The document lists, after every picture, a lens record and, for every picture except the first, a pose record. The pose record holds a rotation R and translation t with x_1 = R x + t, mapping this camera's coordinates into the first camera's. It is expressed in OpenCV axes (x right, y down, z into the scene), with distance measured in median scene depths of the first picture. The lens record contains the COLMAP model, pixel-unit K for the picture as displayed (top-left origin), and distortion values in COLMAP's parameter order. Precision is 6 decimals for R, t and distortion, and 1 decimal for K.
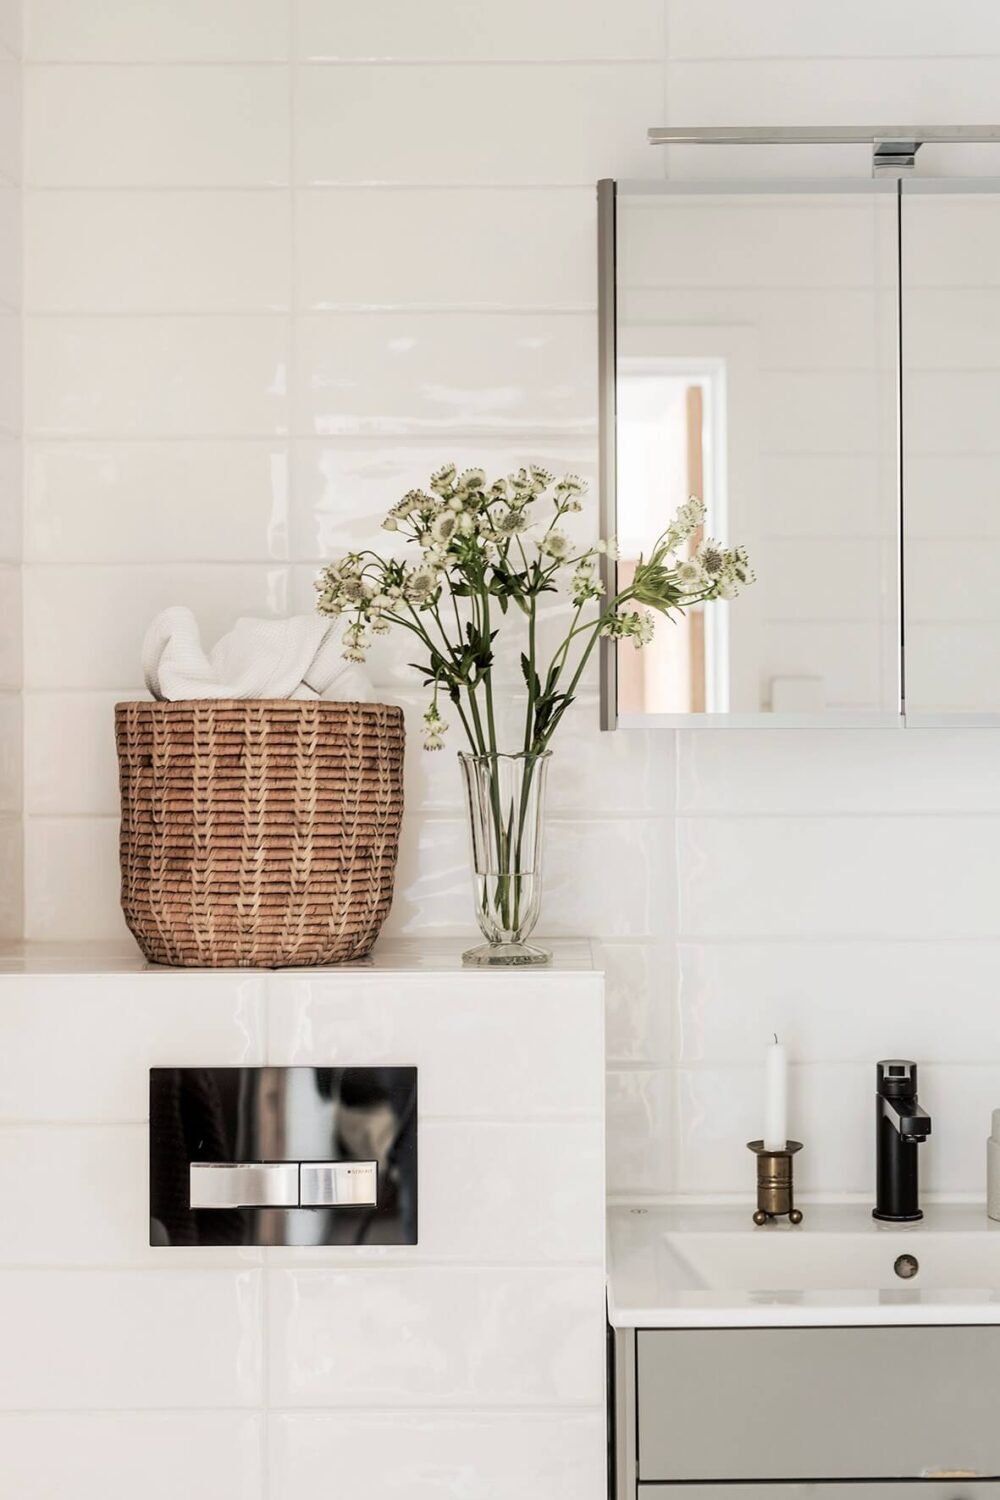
lens RADIAL K [[1435.0, 0, 646.8], [0, 1435.0, 752.6], [0, 0, 1]] dist [-0.013935, -0.002884]
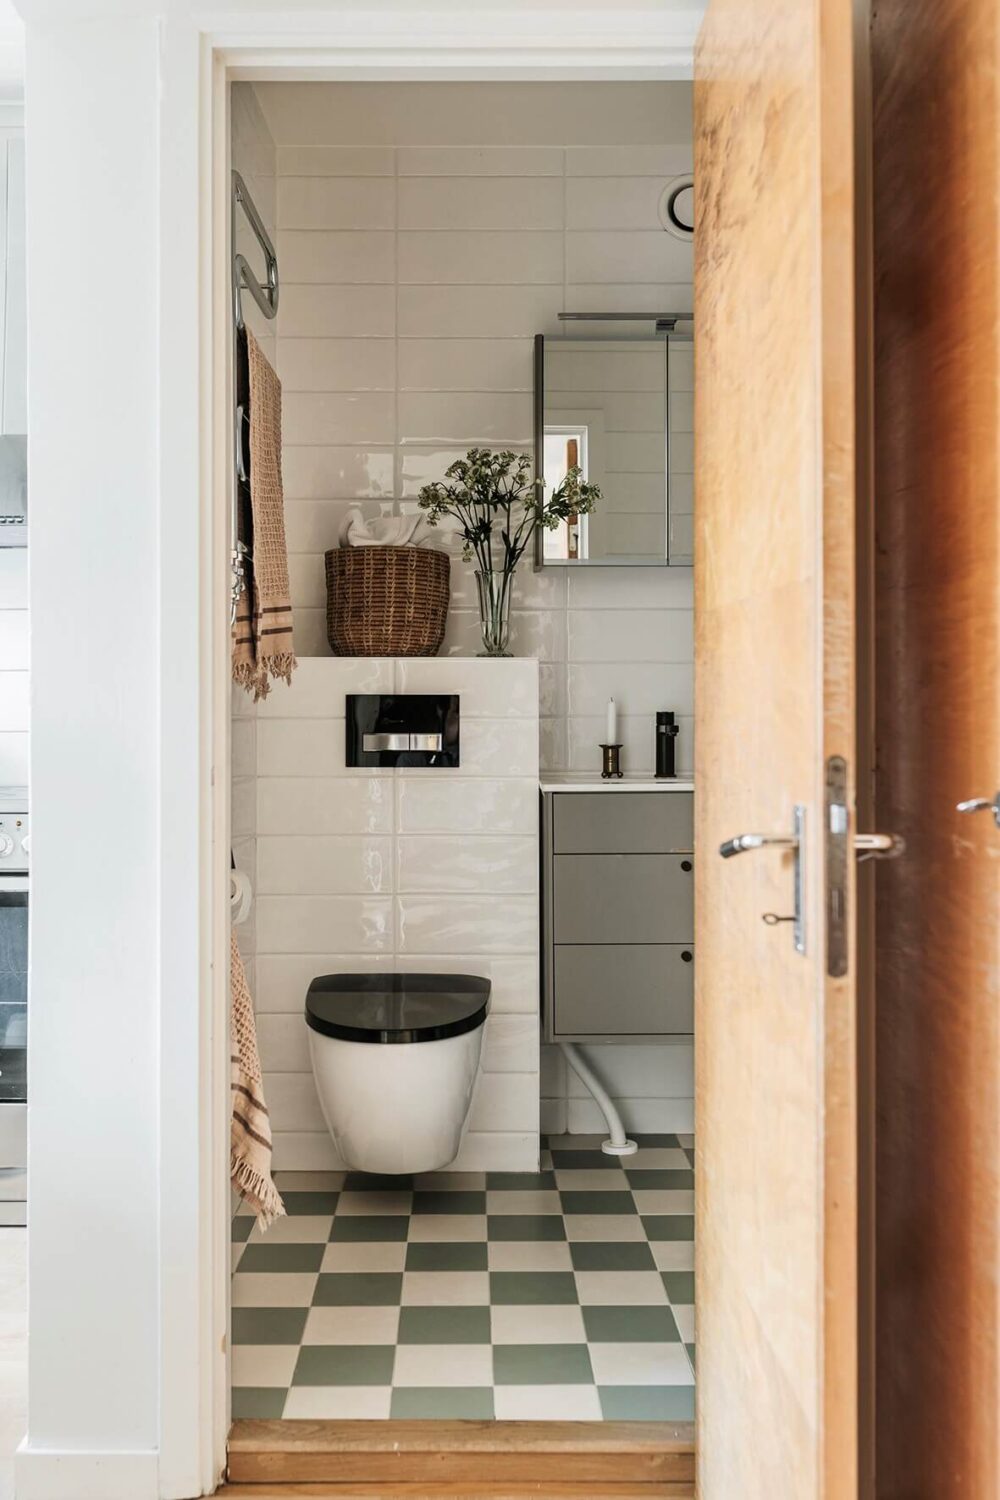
lens RADIAL K [[1510.6, 0, 500.0], [0, 1510.6, 750.0], [0, 0, 1]] dist [-0.001396, -0.007022]
pose [[0.999913, 0.009463, -0.009212, -0.066637], [-0.010462, 0.993288, -0.115195, 0.577857], [0.008060, 0.115282, 0.993300, -1.420566]]
